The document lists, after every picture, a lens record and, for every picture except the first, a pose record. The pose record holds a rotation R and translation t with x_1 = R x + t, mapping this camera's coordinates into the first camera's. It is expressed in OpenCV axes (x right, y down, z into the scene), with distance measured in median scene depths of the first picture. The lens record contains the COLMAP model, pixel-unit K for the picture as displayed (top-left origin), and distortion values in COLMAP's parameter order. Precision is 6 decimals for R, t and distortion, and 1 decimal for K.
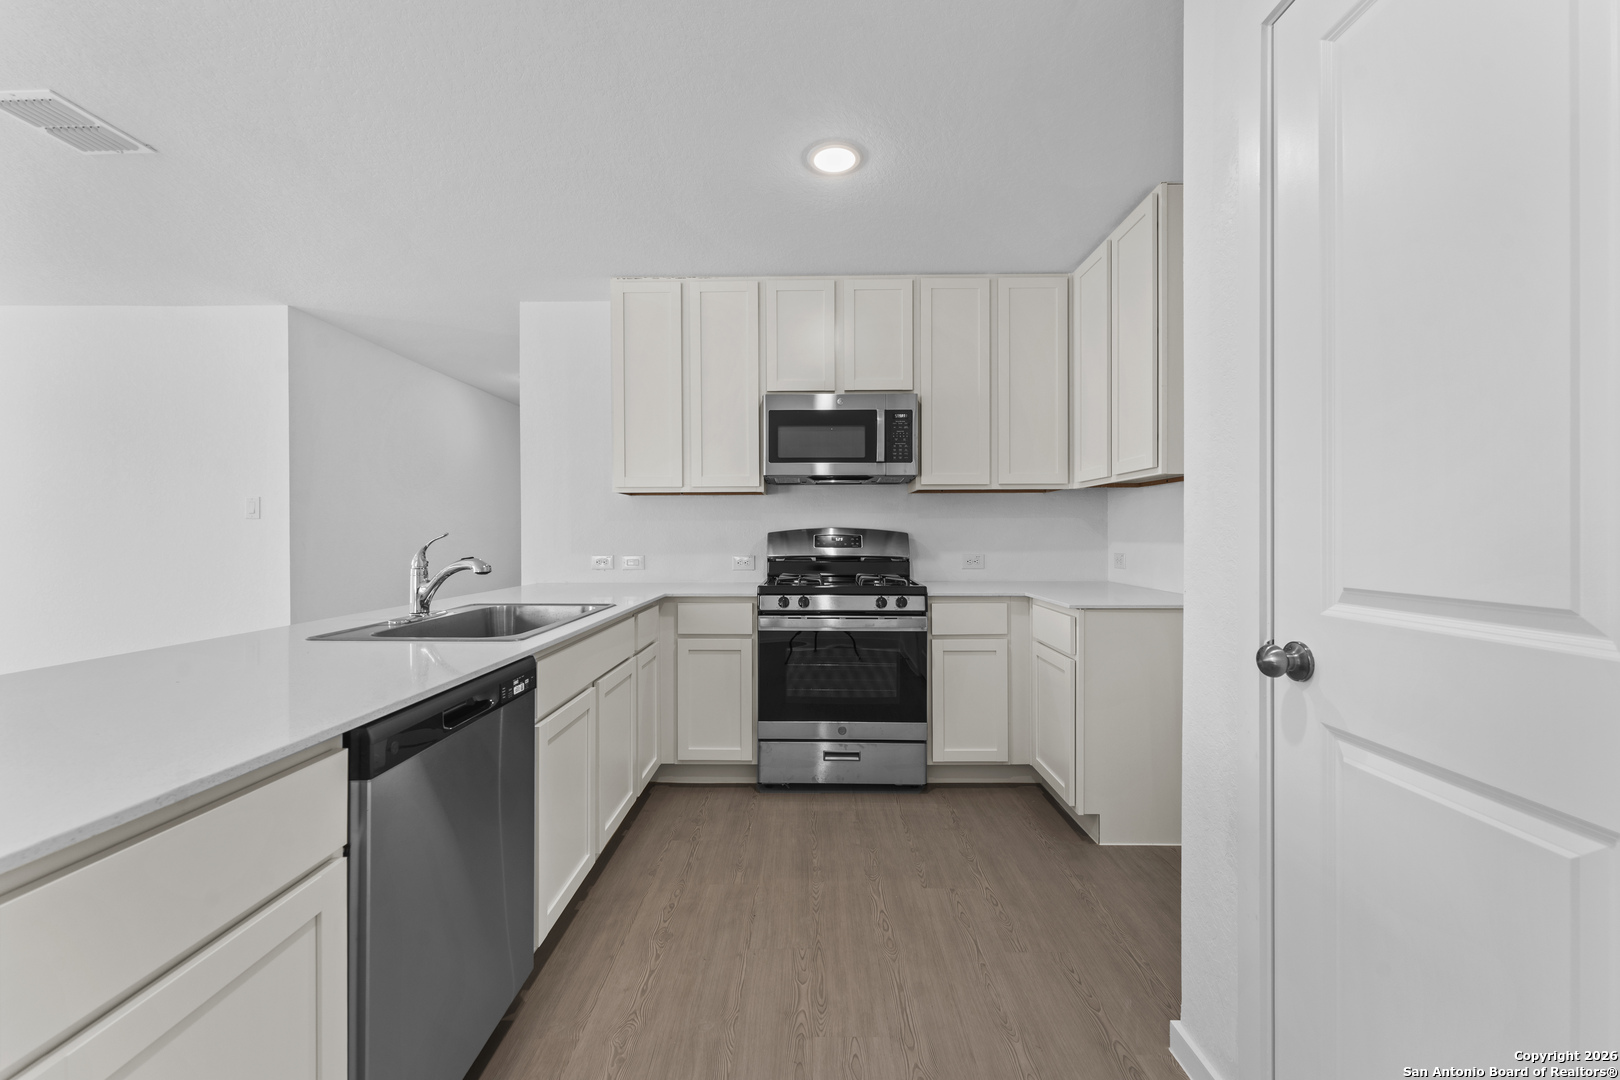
lens RADIAL K [[653.8, 0, 811.5], [0, 653.8, 537.1], [0, 0, 1]] dist [0.001344, 0.000425]
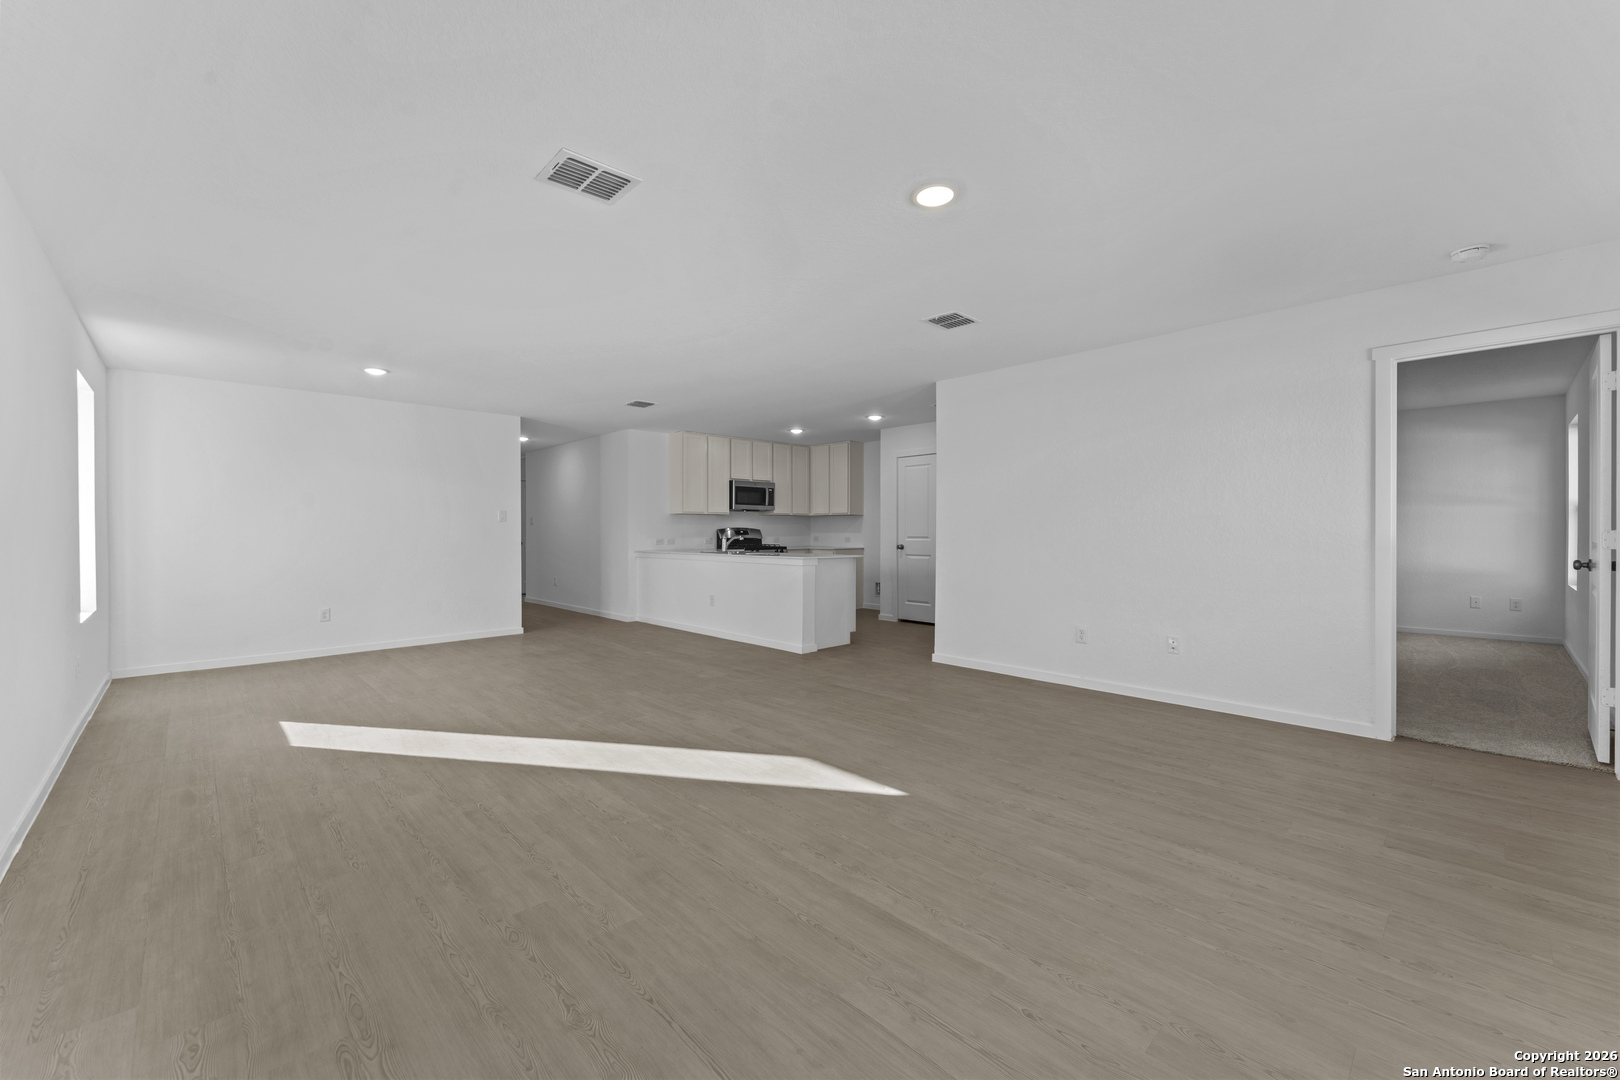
lens RADIAL K [[653.8, 0, 801.8], [0, 653.8, 536.3], [0, 0, 1]] dist [0.001344, 0.000425]
pose [[0.711859, -0.004757, 0.702307, -1.818503], [0.004931, 0.999986, 0.001775, 0.018927], [-0.702306, 0.002199, 0.711872, -1.197757]]
